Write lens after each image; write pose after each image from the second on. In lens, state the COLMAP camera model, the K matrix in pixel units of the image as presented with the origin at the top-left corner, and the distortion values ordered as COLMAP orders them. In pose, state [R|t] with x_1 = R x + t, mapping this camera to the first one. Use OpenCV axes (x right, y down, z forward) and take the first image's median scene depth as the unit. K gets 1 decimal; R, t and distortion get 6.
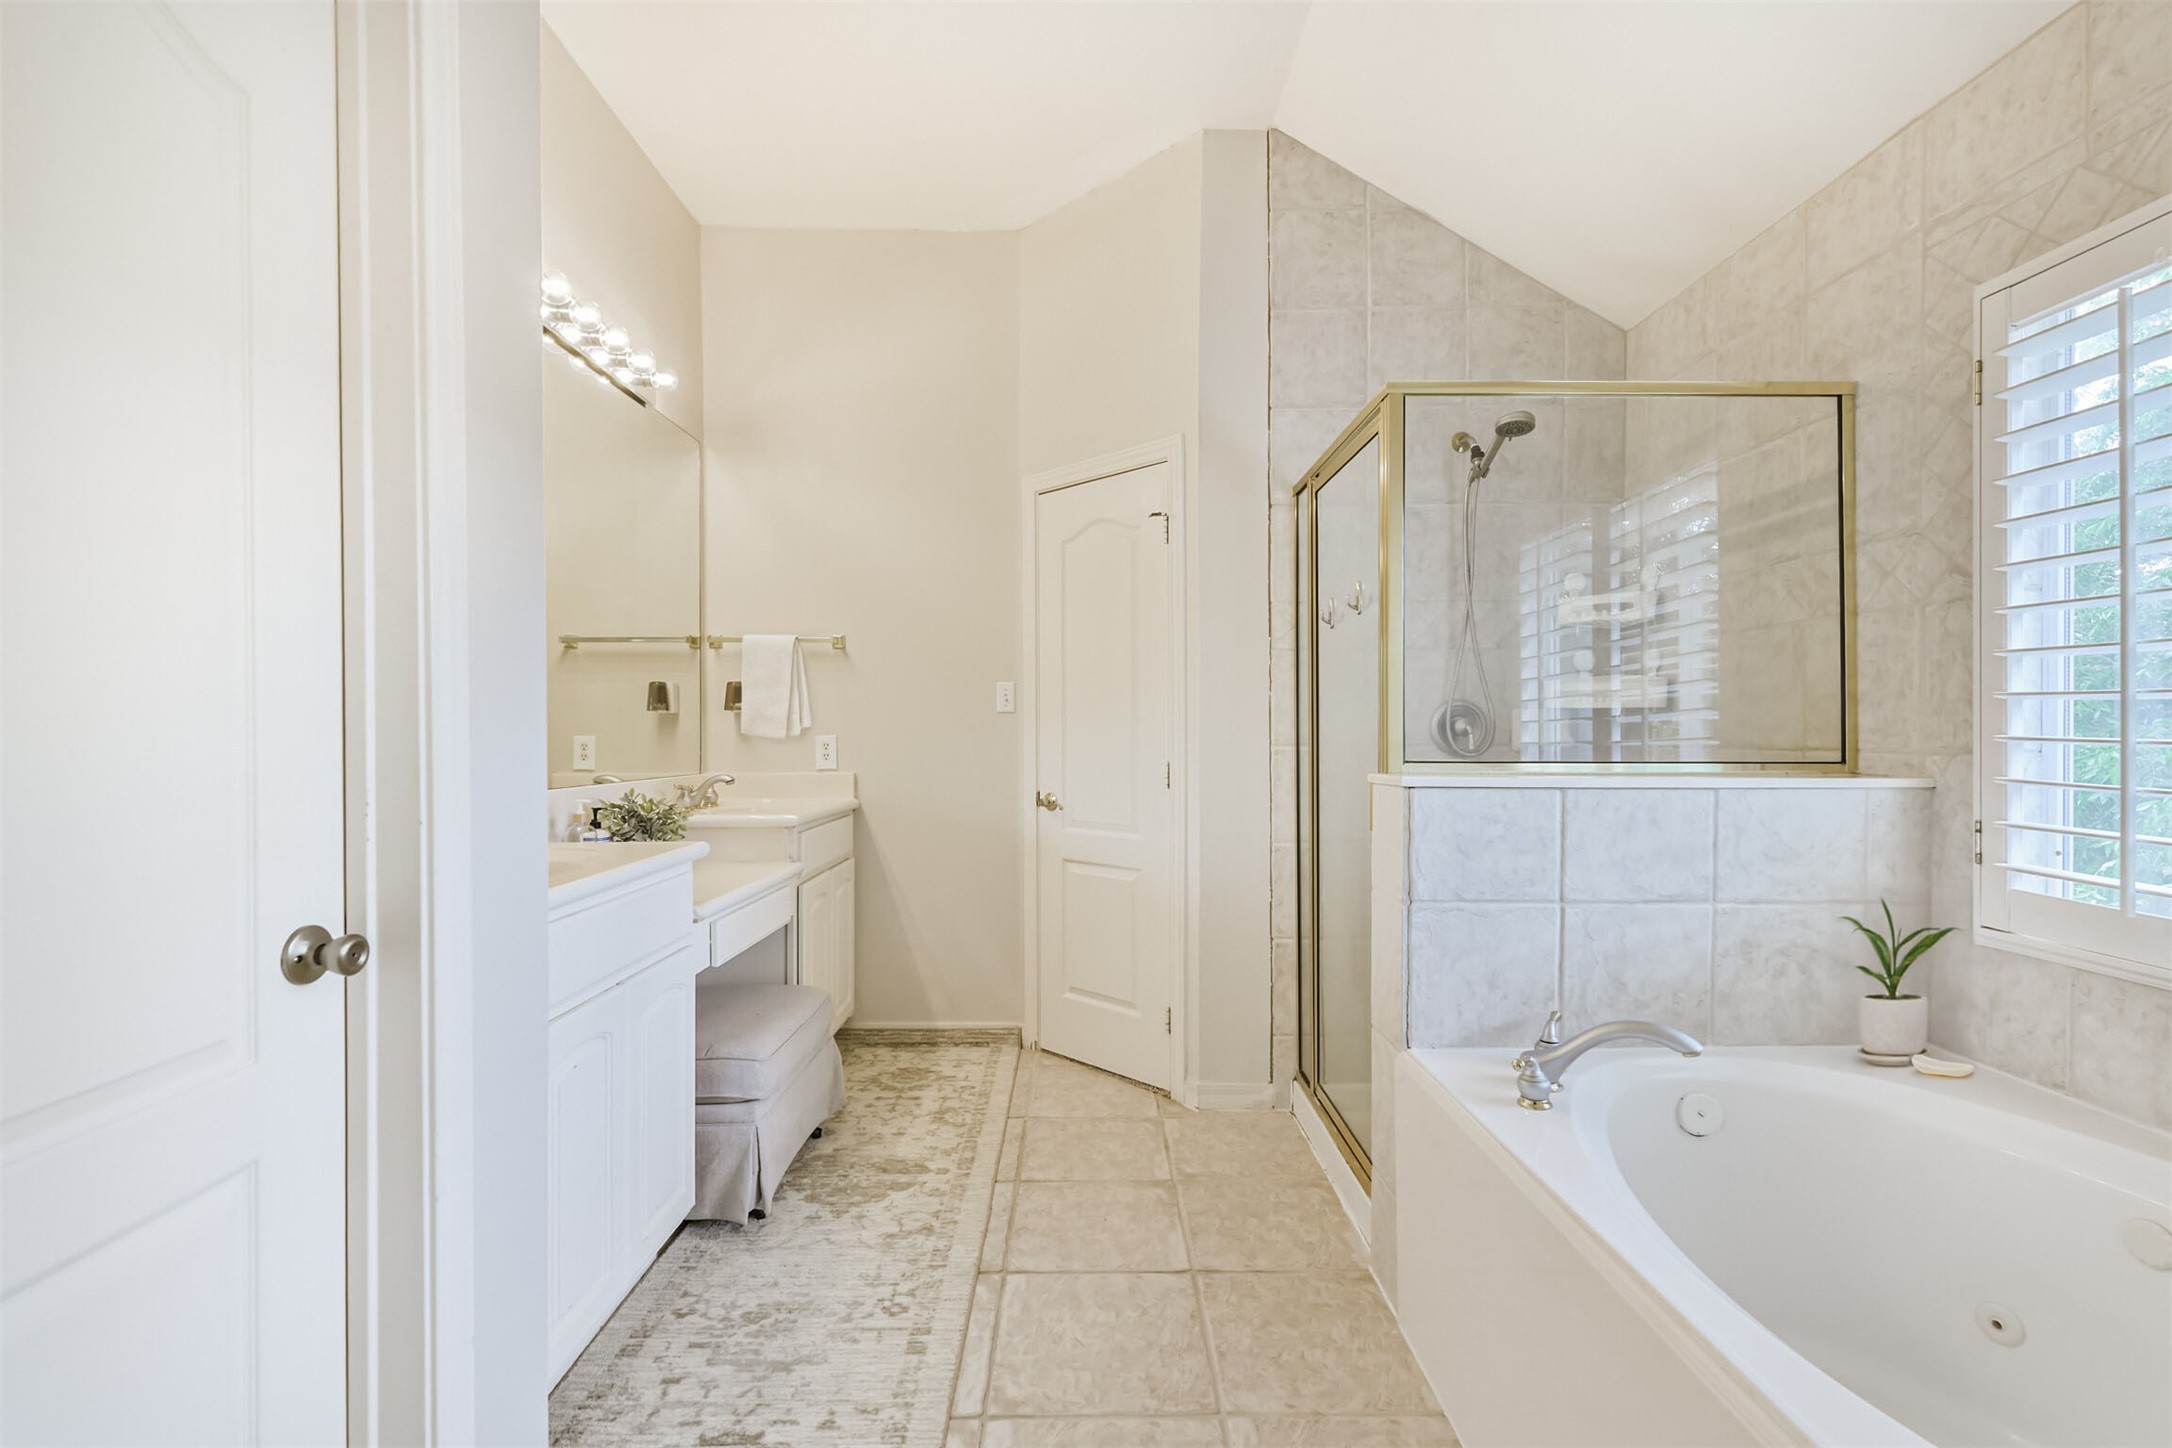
lens RADIAL K [[938.1, 0, 1090.7], [0, 938.1, 722.6], [0, 0, 1]] dist [0.002536, 0.000011]
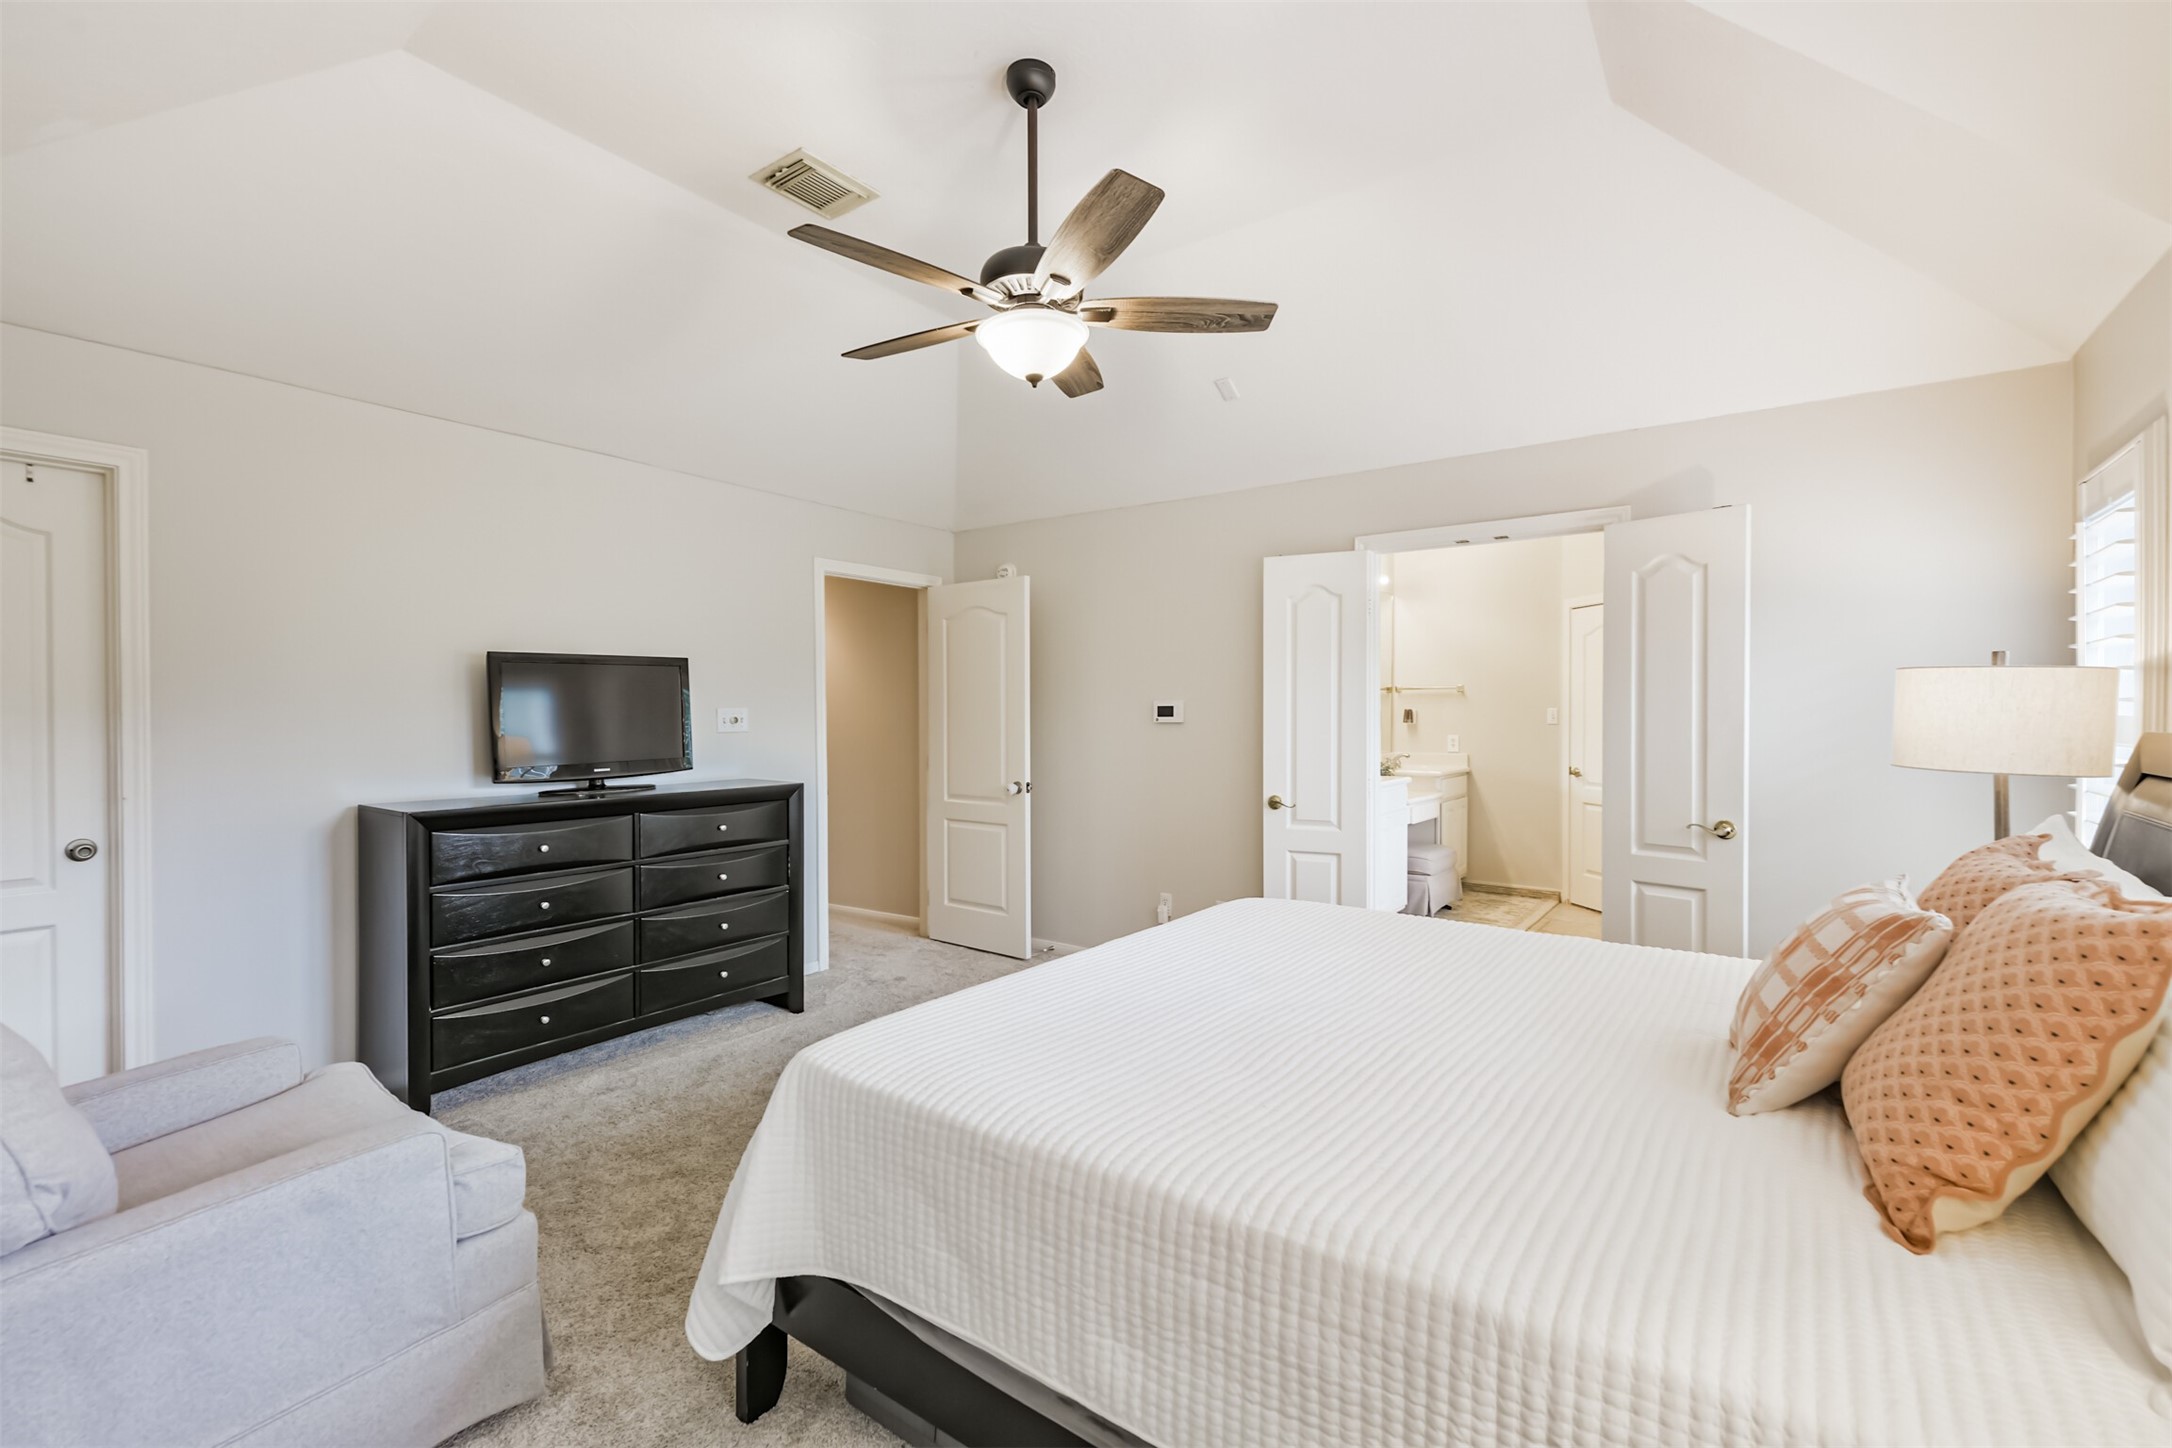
lens RADIAL K [[938.1, 0, 1086.6], [0, 938.1, 716.3], [0, 0, 1]] dist [0.002536, 0.000011]
pose [[0.811056, 0.007094, -0.584926, 0.266268], [-0.003147, 0.999965, 0.007764, -0.040993], [0.584961, -0.004456, 0.811049, -1.130546]]
